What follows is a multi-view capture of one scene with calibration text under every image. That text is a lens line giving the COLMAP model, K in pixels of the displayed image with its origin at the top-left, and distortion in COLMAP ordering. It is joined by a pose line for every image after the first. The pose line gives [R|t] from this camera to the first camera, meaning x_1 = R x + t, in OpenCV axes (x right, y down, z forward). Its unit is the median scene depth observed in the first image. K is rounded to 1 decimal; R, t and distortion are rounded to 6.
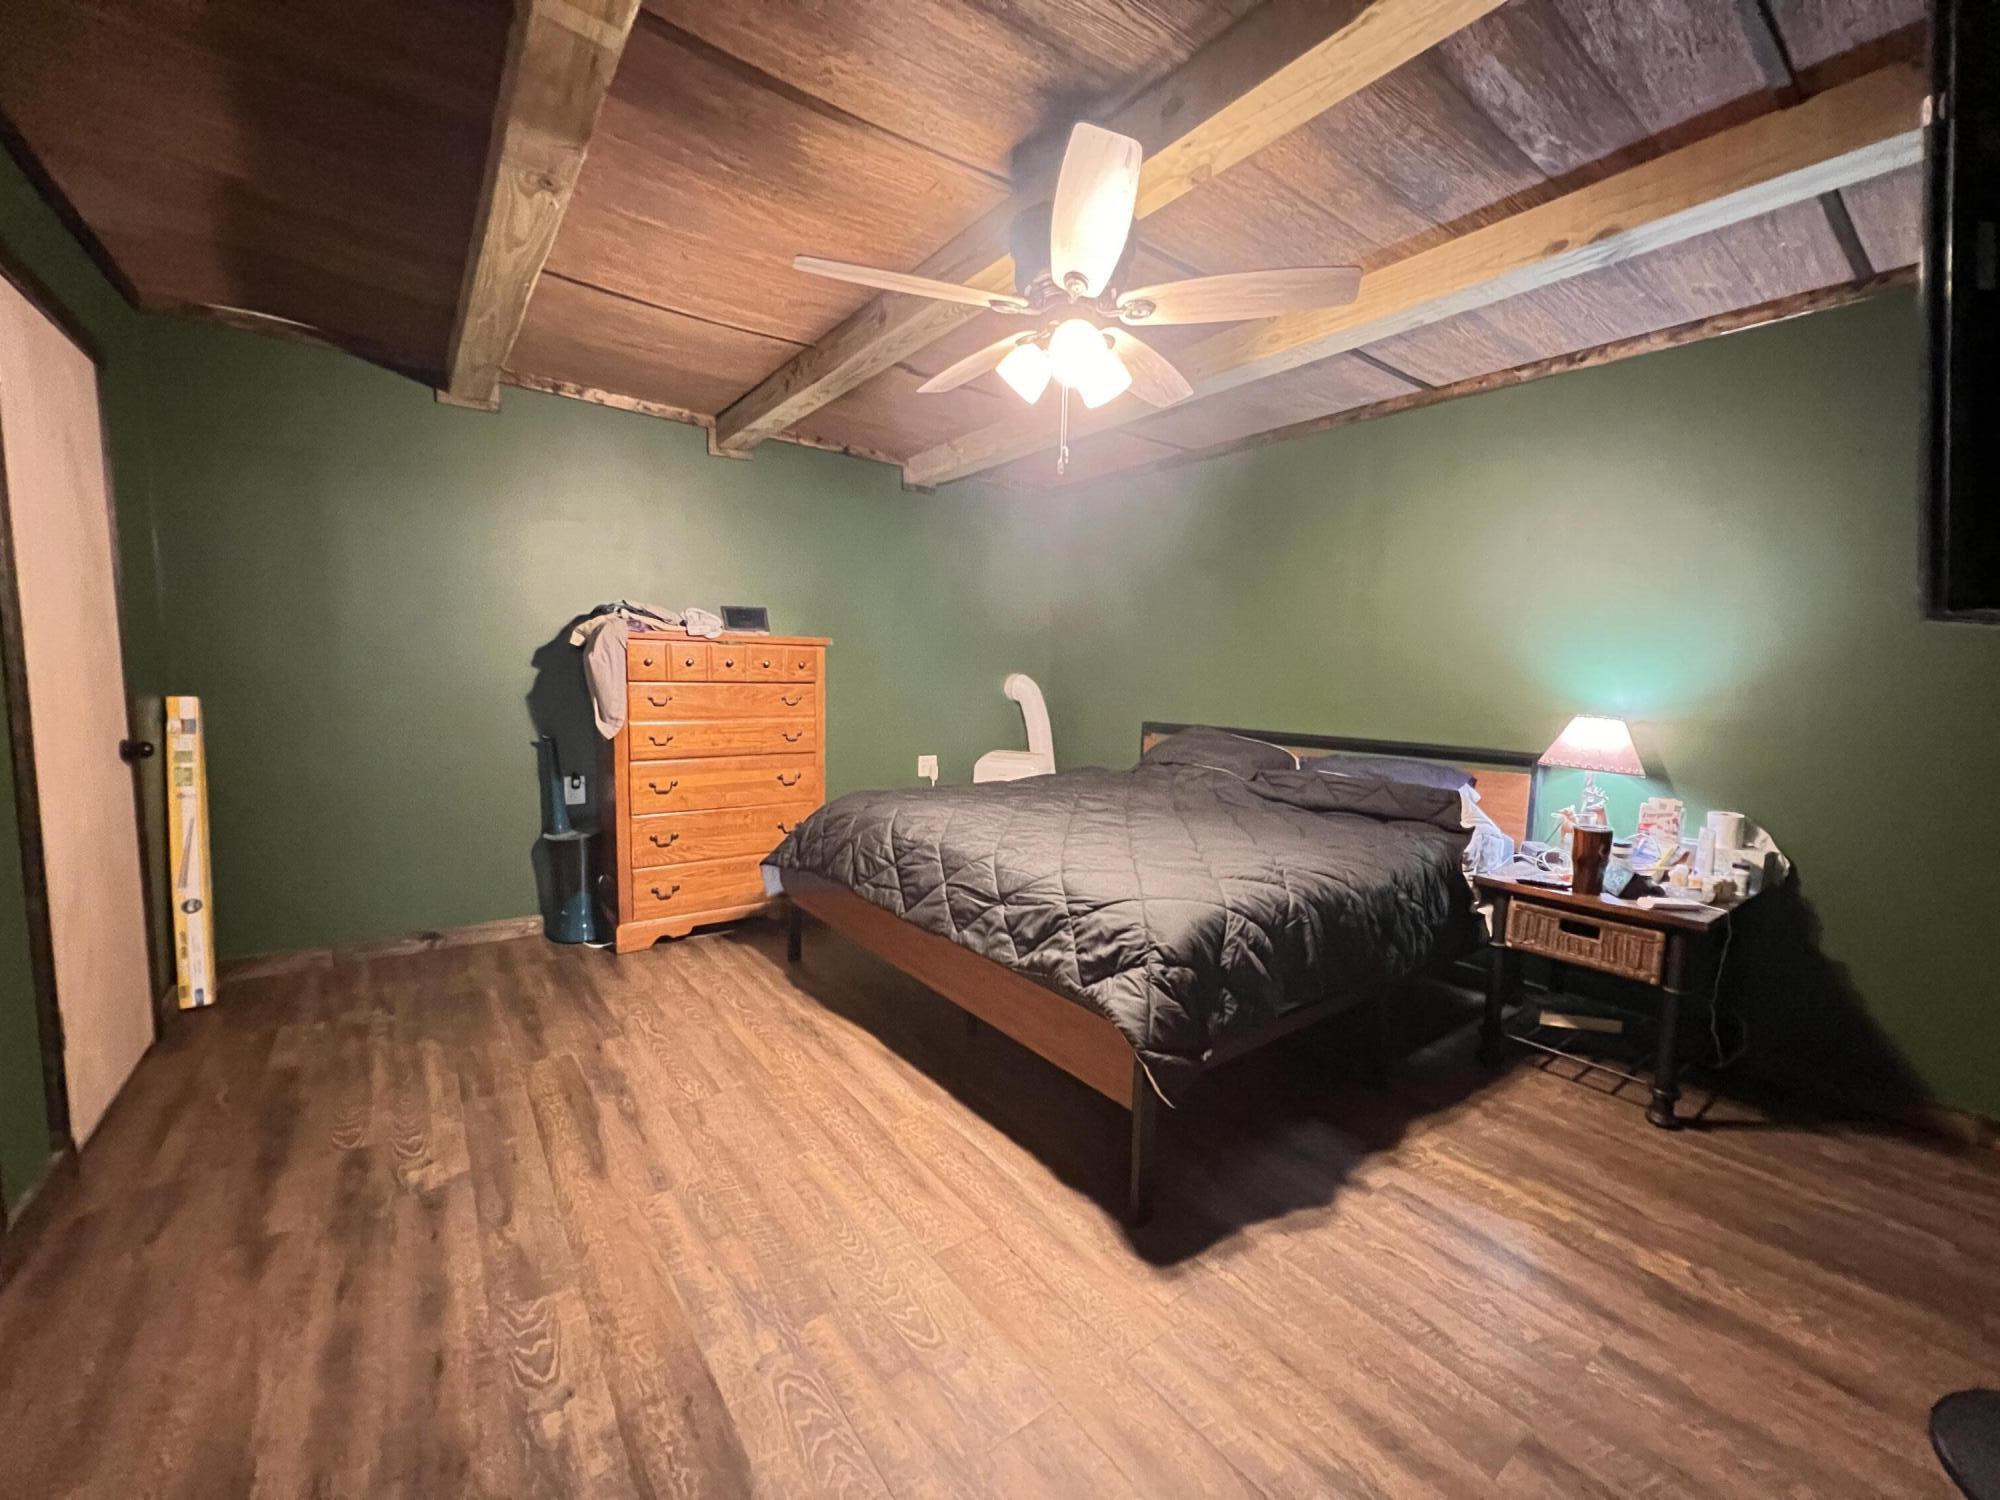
lens RADIAL K [[787.5, 0, 1000.0], [0, 787.5, 750.0], [0, 0, 1]] dist [-0.000533, -0.000004]
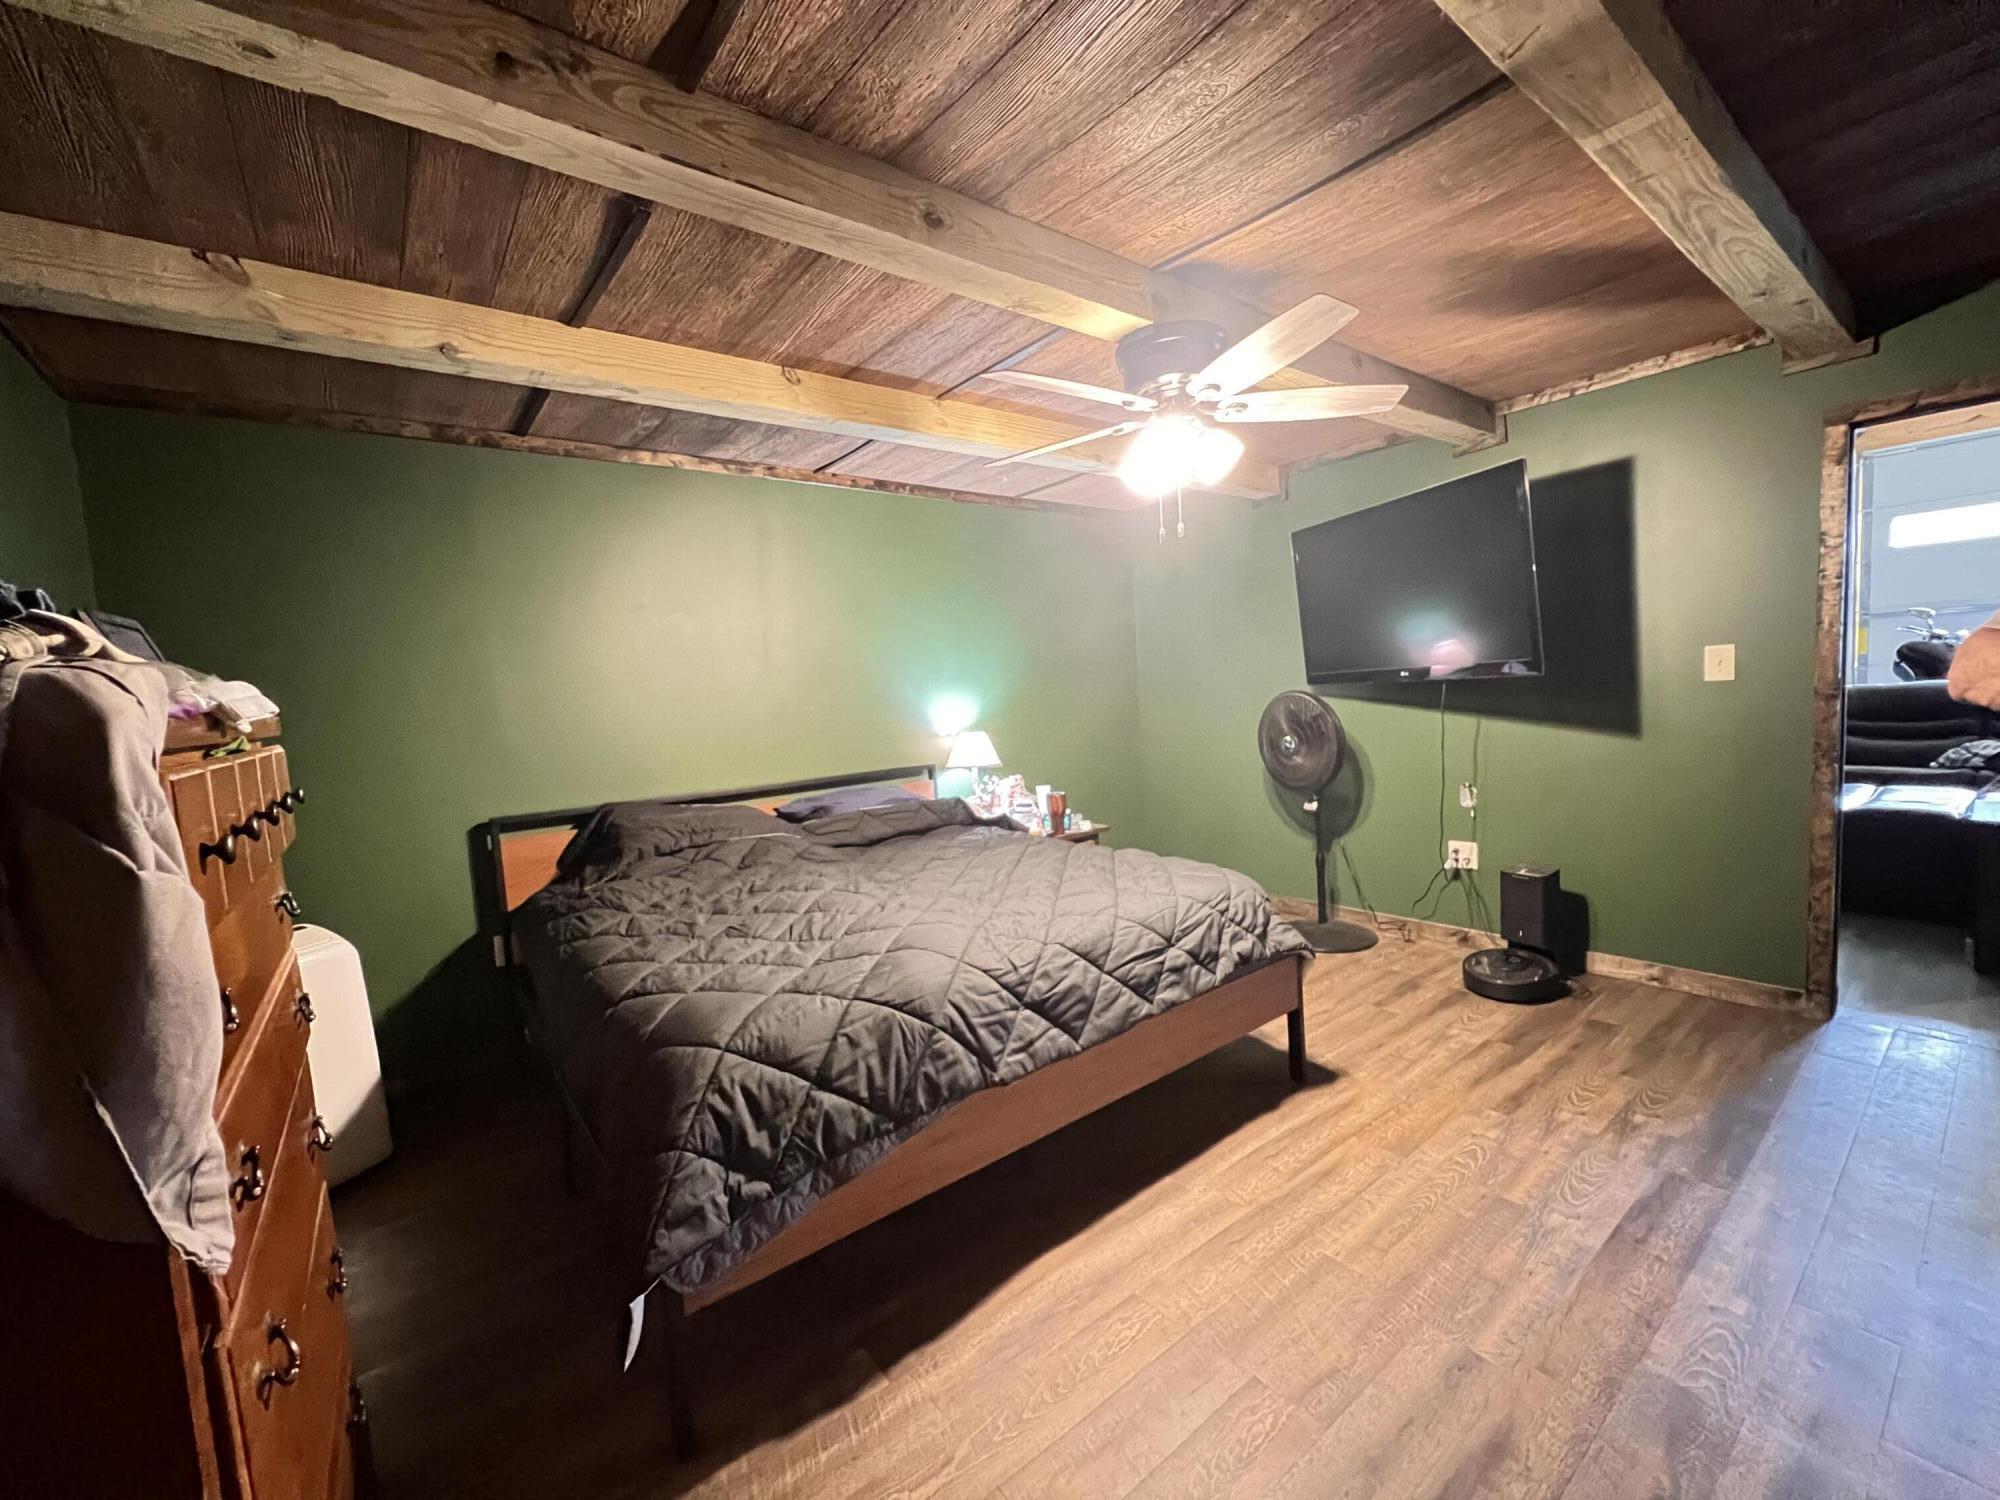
lens RADIAL K [[809.8, 0, 1000.0], [0, 809.8, 750.0], [0, 0, 1]] dist [-0.000148, 0.000282]
pose [[-0.009938, -0.099846, 0.994953, -1.021923], [0.154161, 0.982954, 0.100182, -0.198128], [-0.987996, 0.154379, 0.005623, 1.173717]]
